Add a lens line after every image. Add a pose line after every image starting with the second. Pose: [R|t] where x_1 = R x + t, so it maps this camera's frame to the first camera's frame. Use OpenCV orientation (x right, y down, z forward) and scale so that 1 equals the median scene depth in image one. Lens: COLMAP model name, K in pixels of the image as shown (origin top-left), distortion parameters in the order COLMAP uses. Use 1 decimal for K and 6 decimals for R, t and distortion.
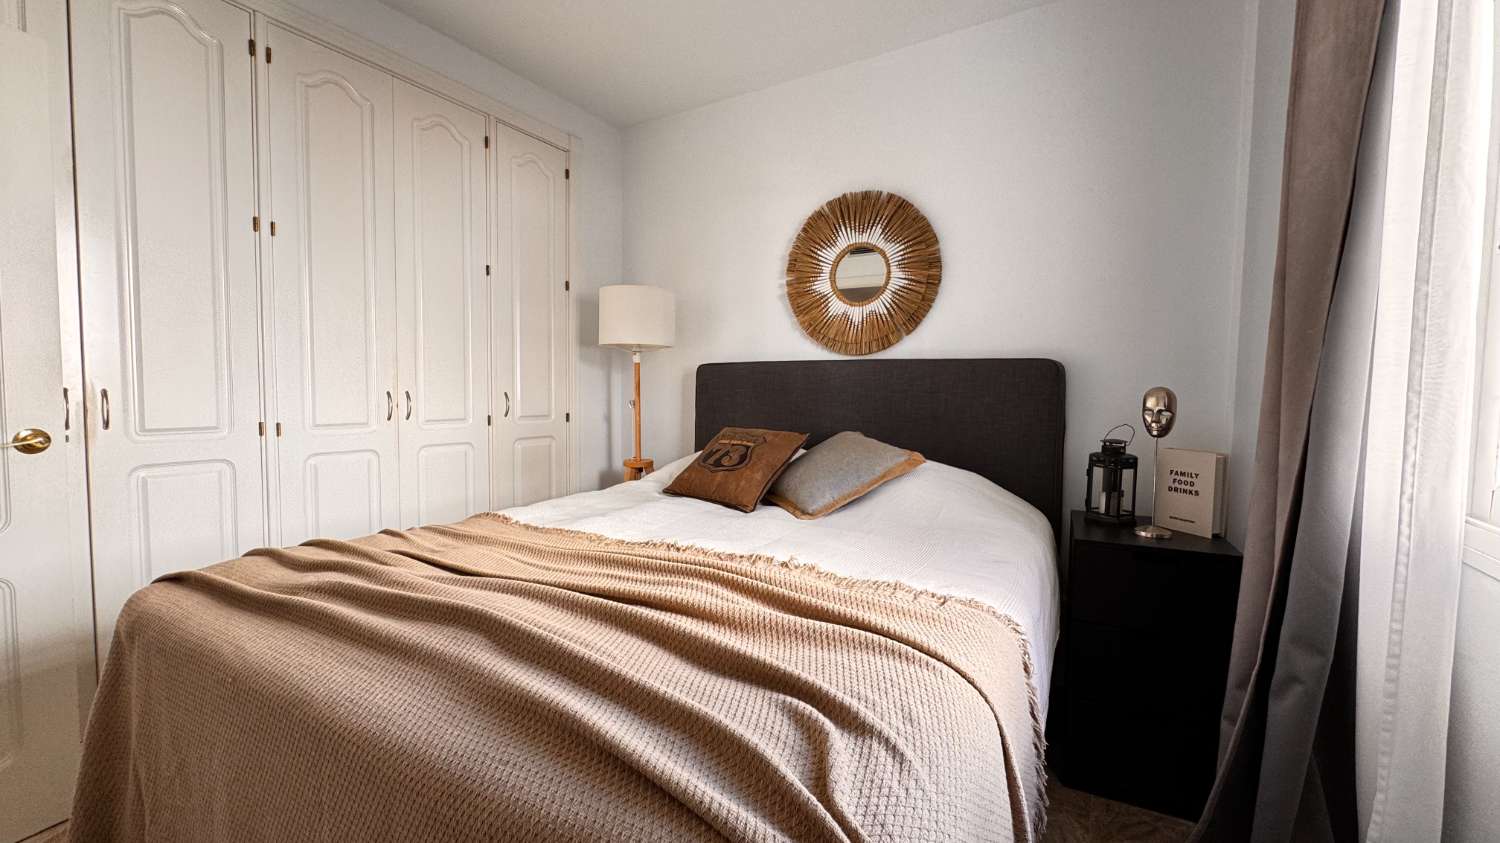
lens RADIAL K [[602.1, 0, 750.0], [0, 602.1, 421.5], [0, 0, 1]] dist [-0.001899, -0.000732]
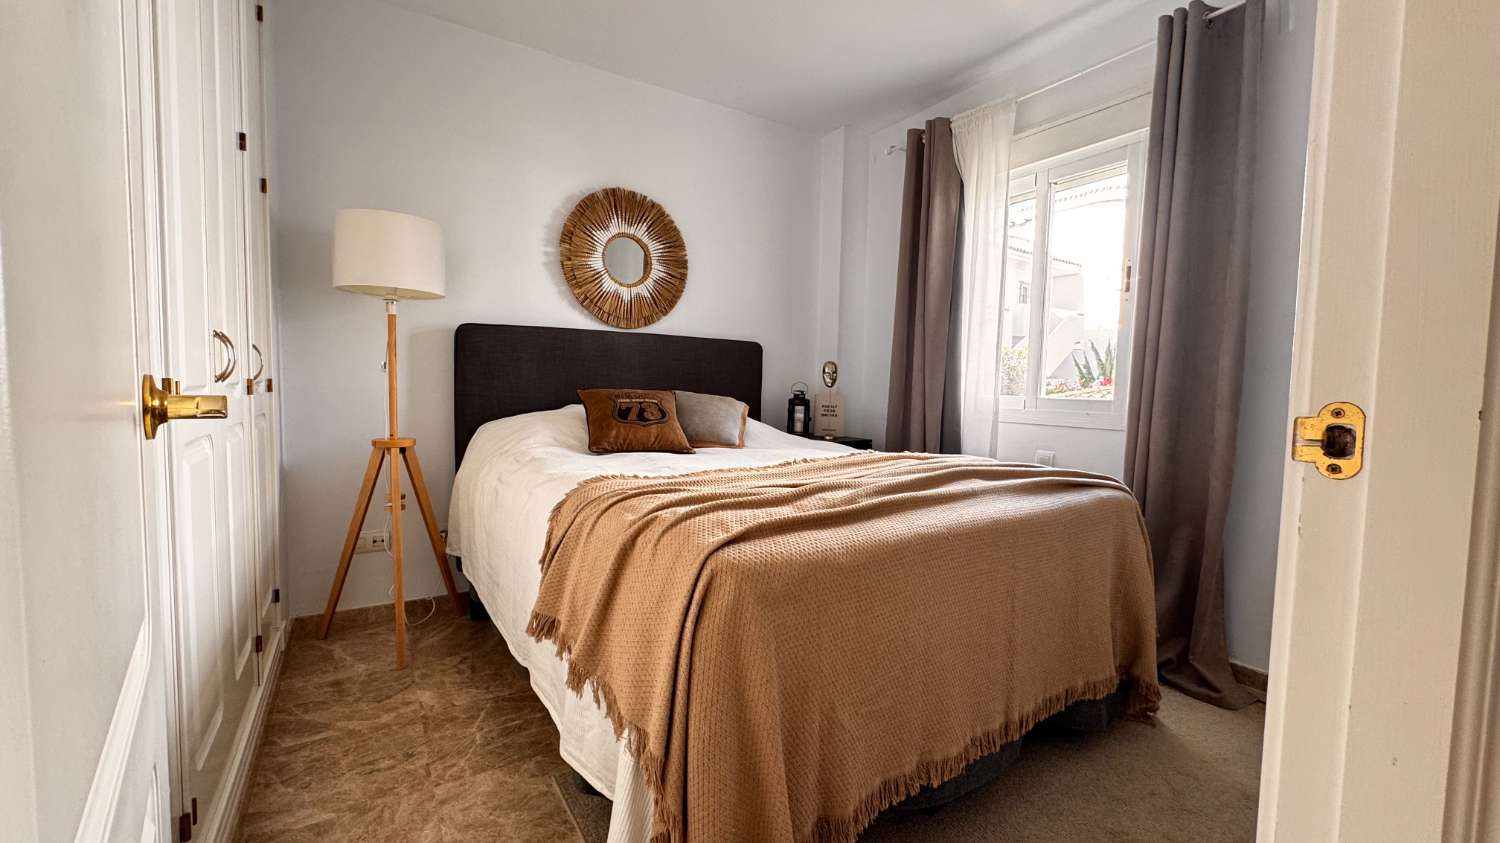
lens RADIAL K [[602.1, 0, 750.0], [0, 602.1, 421.5], [0, 0, 1]] dist [-0.001899, -0.000732]
pose [[0.430398, -0.057726, 0.900792, -0.822534], [0.034656, 0.998274, 0.047415, 0.025163], [-0.901974, 0.010811, 0.431655, 0.283674]]
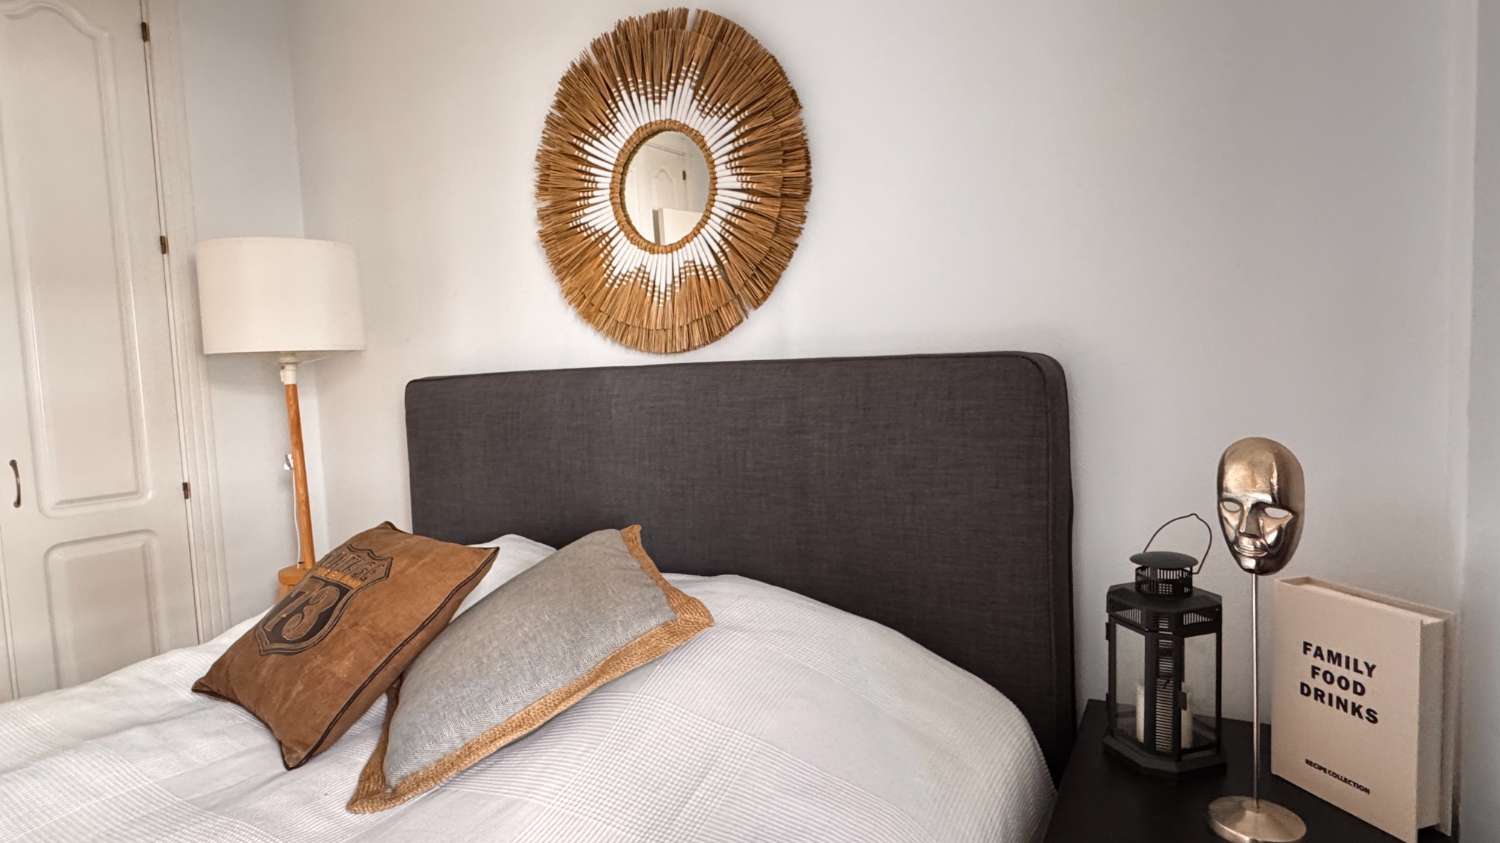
lens RADIAL K [[834.1, 0, 750.0], [0, 834.1, 421.5], [0, 0, 1]] dist [-0.004959, 0.001412]
pose [[0.998123, -0.053124, -0.030479, 0.271283], [0.053622, 0.998437, 0.015765, -0.064585], [0.029593, -0.017370, 0.999411, 0.337319]]
